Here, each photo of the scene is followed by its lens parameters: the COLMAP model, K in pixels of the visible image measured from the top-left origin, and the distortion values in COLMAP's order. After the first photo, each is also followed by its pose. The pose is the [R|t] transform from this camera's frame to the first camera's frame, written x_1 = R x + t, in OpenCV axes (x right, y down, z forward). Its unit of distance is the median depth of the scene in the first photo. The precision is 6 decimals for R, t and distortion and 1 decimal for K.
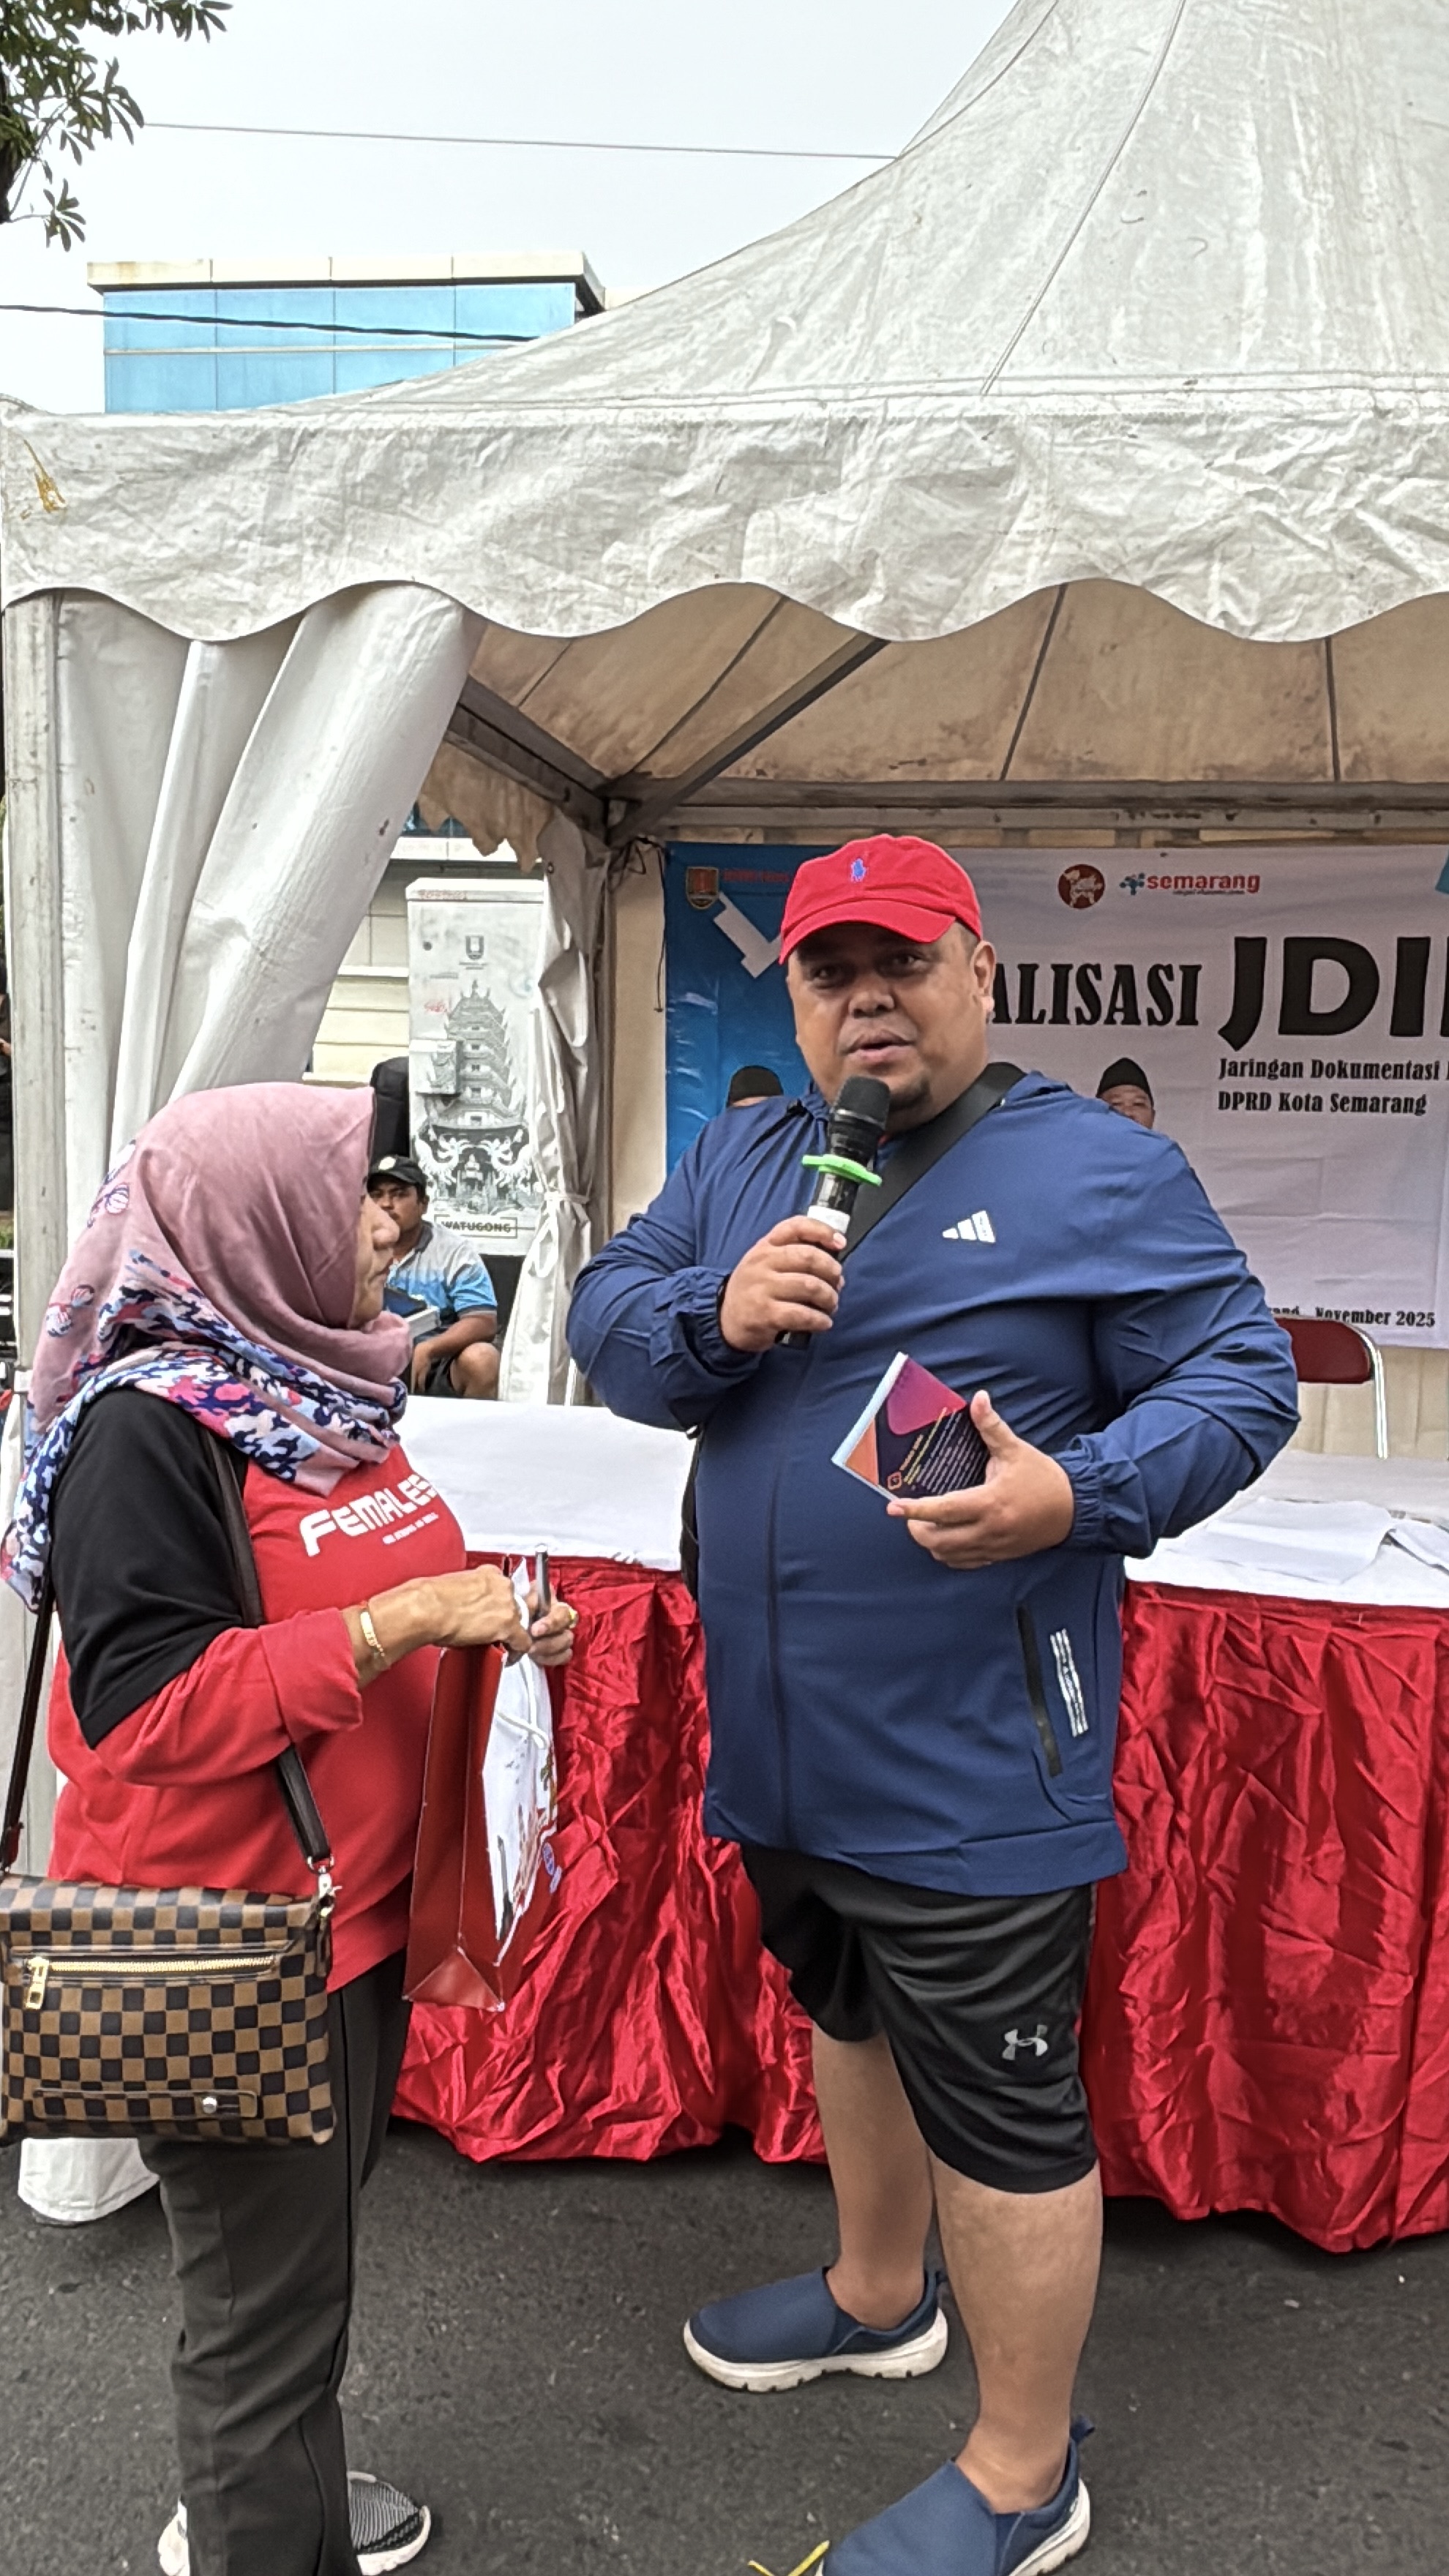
lens RADIAL K [[1853.8, 0, 733.6], [0, 1853.8, 1278.9], [0, 0, 1]] dist [0.087921, -0.149099]
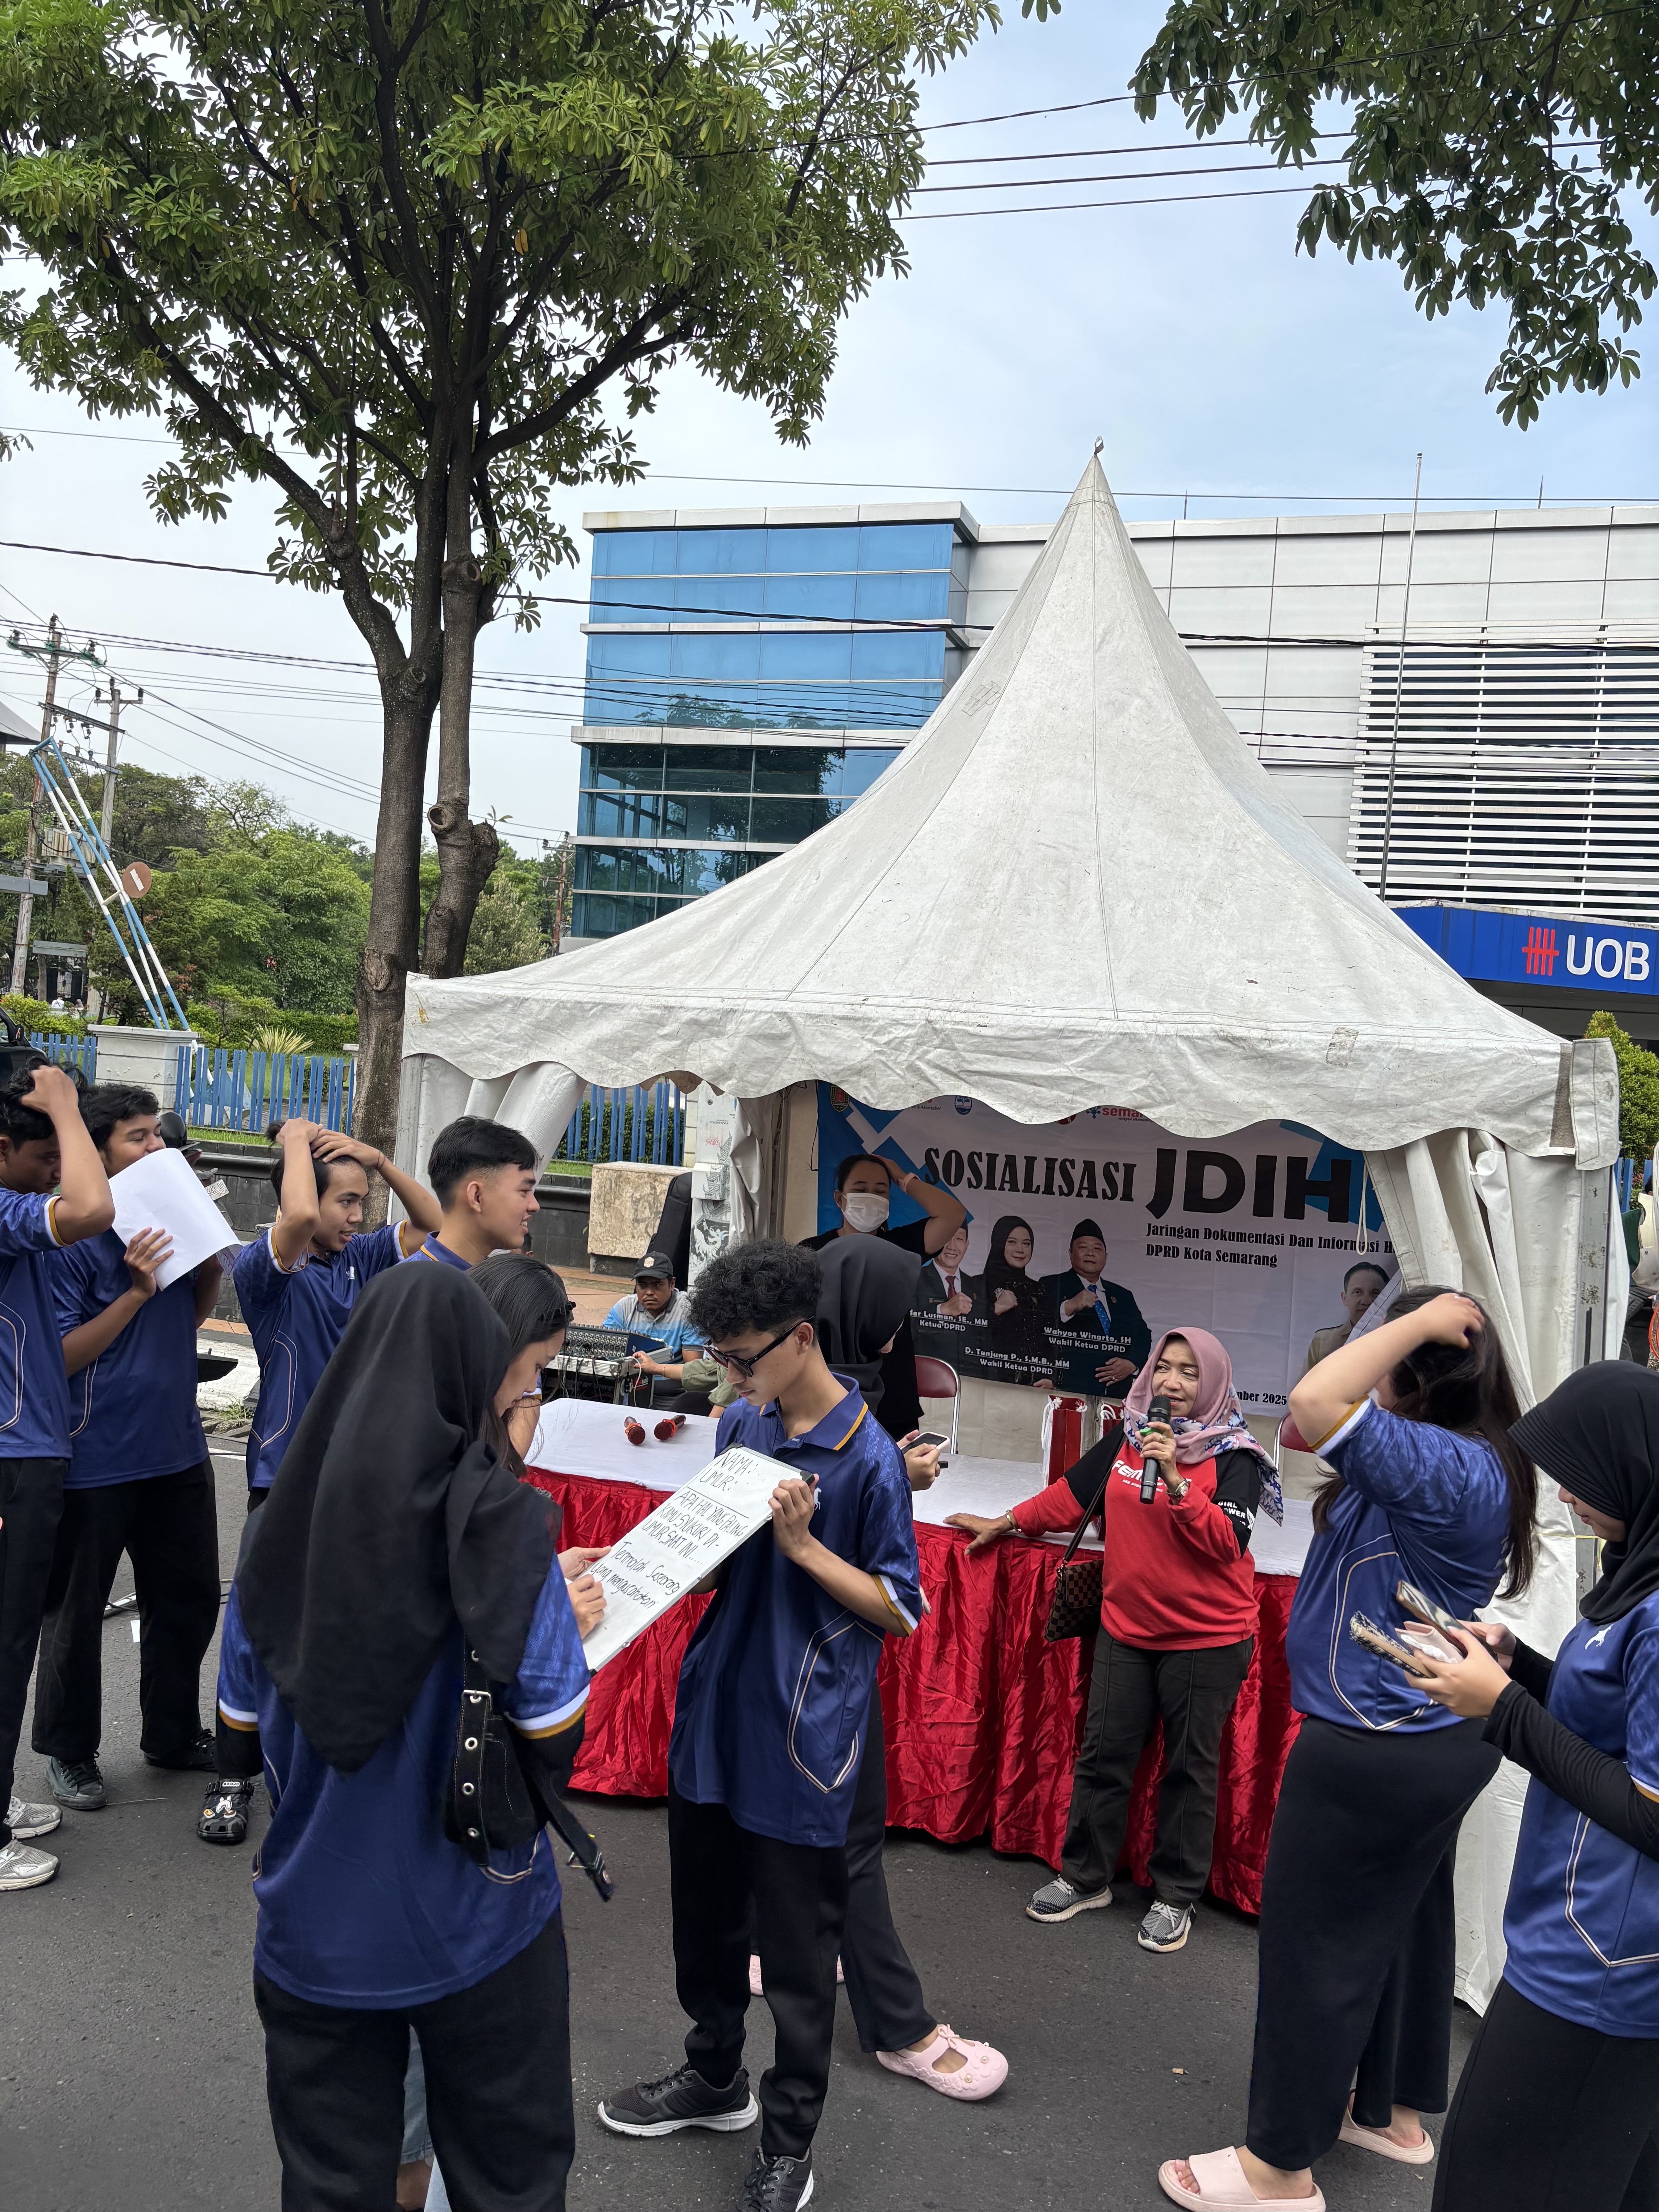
lens RADIAL K [[1688.9, 0, 830.2], [0, 1688.9, 1082.0], [0, 0, 1]] dist [0.089164, -0.000295]
pose [[0.985040, 0.038378, -0.167996, 0.547075], [-0.060694, 0.989682, -0.129788, -0.077194], [0.161282, 0.138042, 0.977206, -1.099570]]
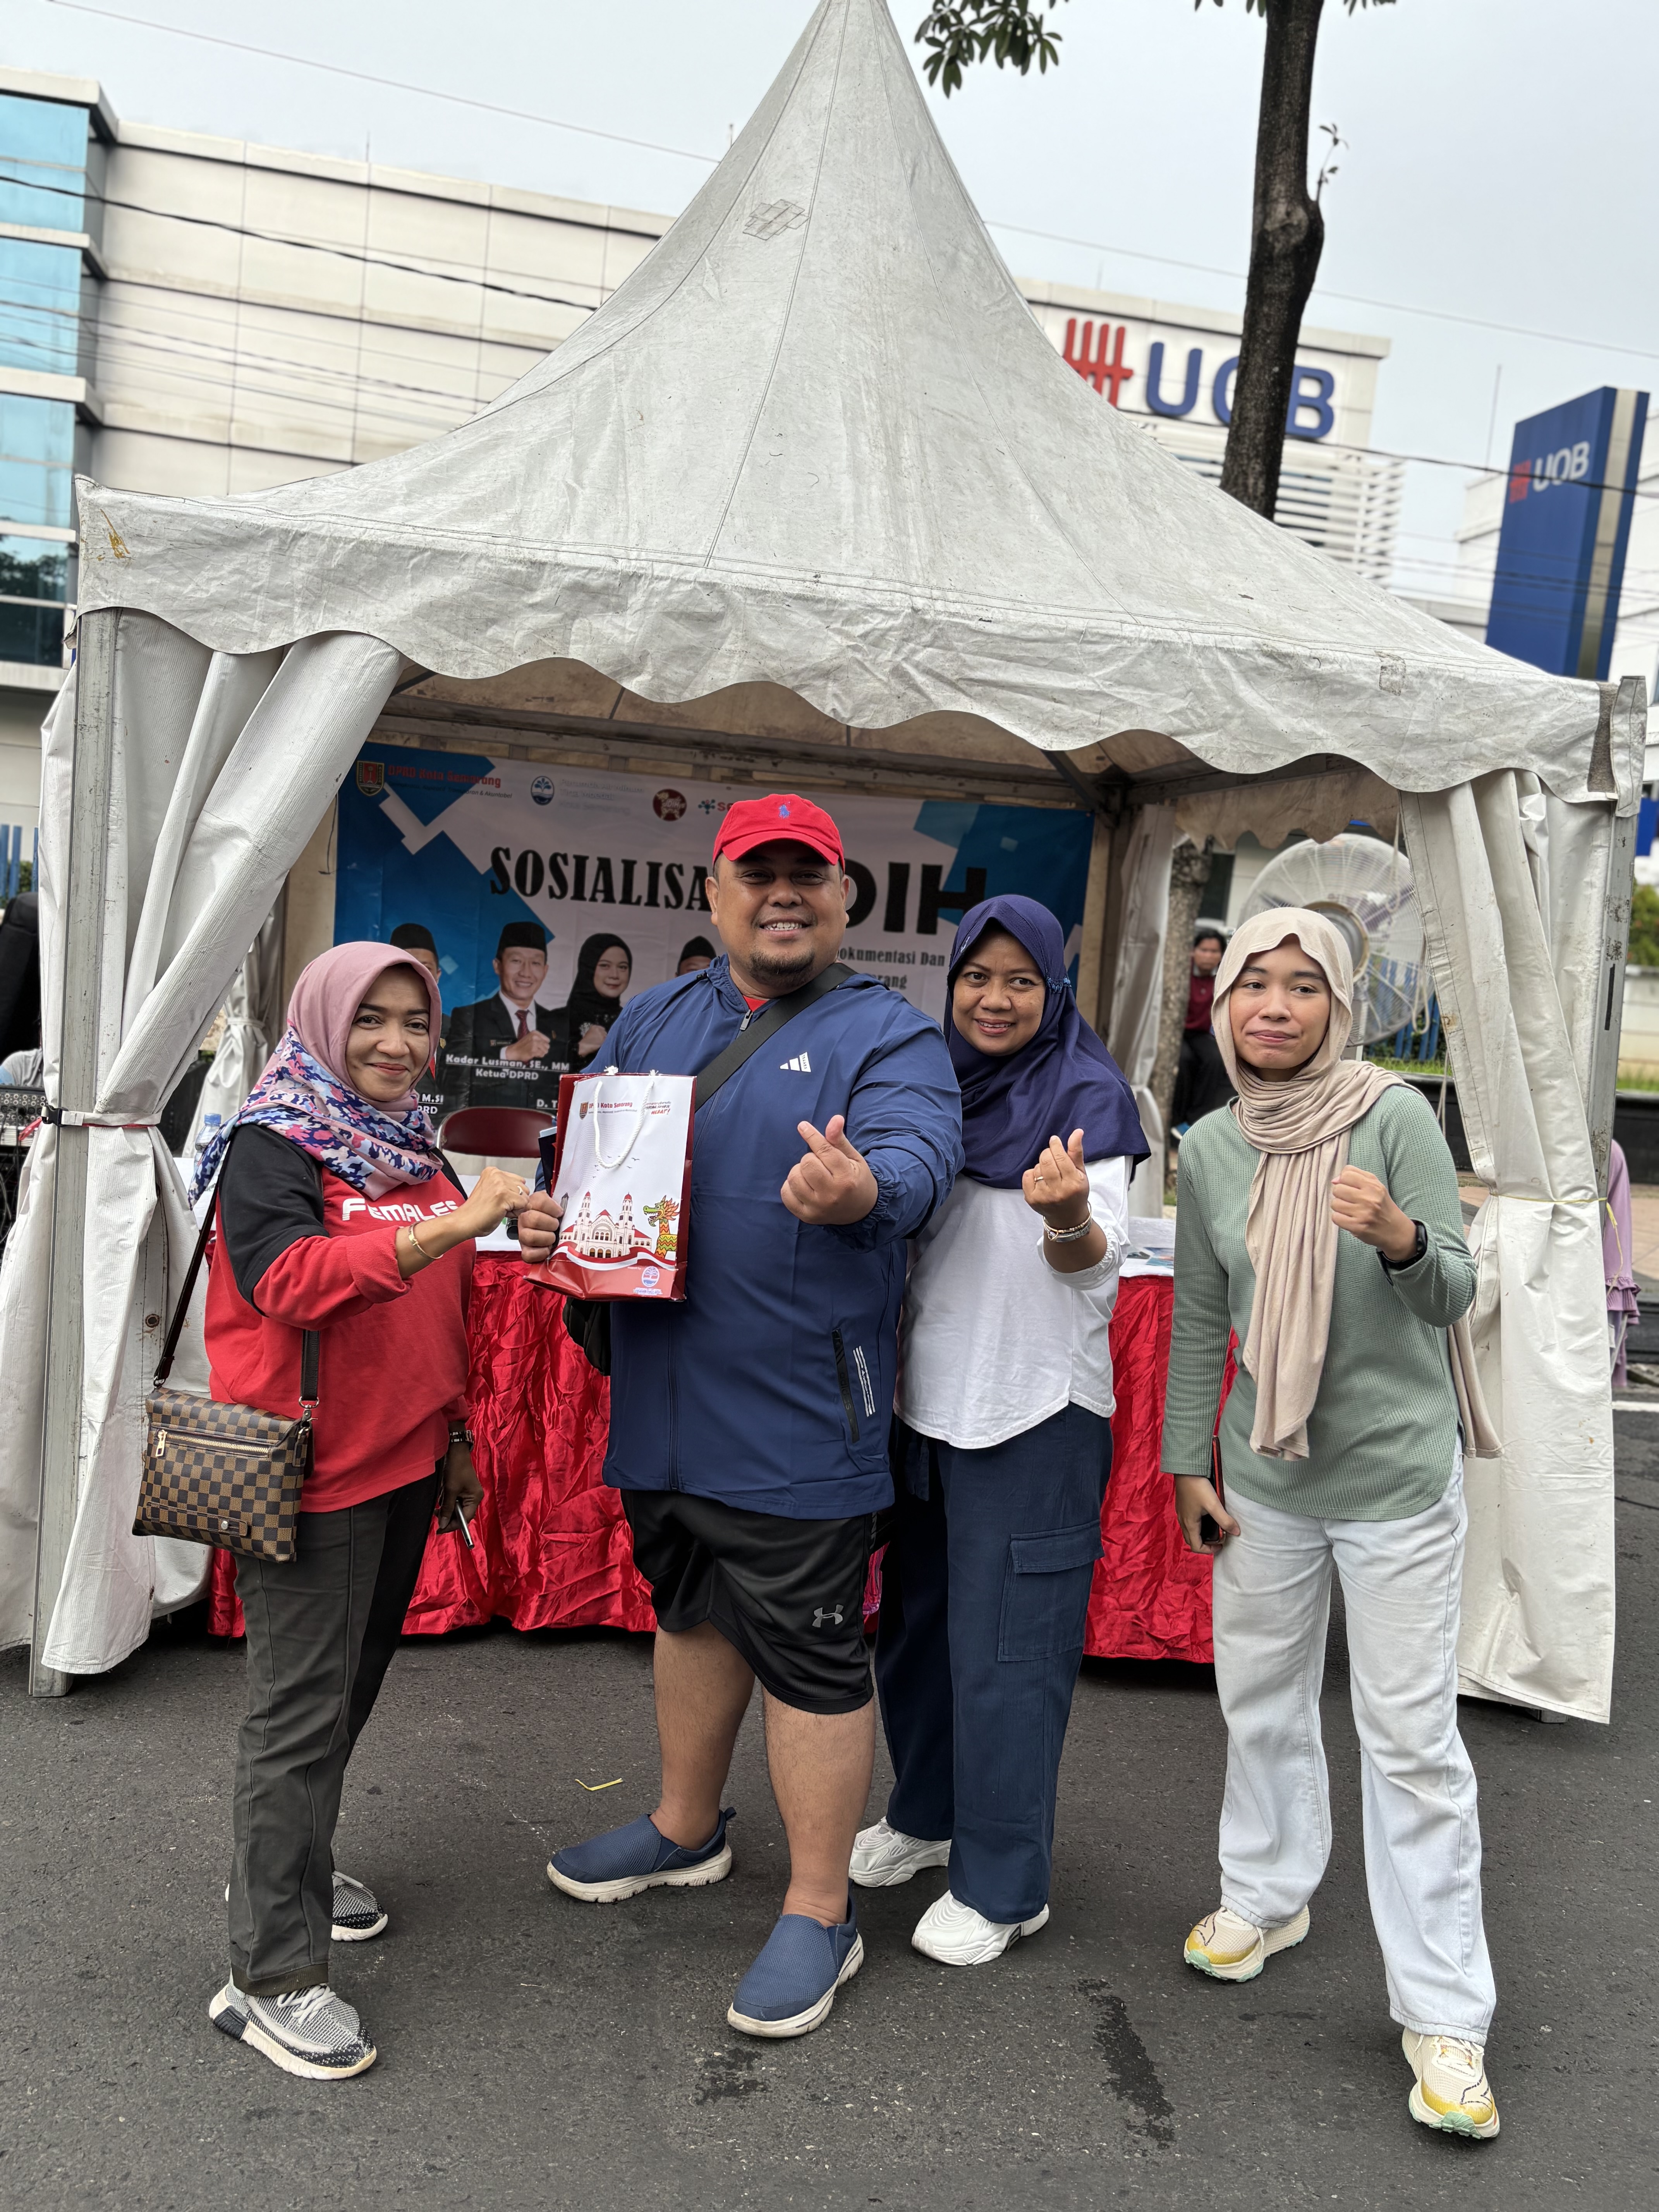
lens RADIAL K [[1842.5, 0, 824.7], [0, 1842.5, 1160.5], [0, 0, 1]] dist [0.093361, -0.197261]
pose [[0.946683, 0.015556, 0.321790, -0.305555], [-0.019479, 0.999770, 0.008976, 0.069784], [-0.321577, -0.014766, 0.946768, -0.683047]]
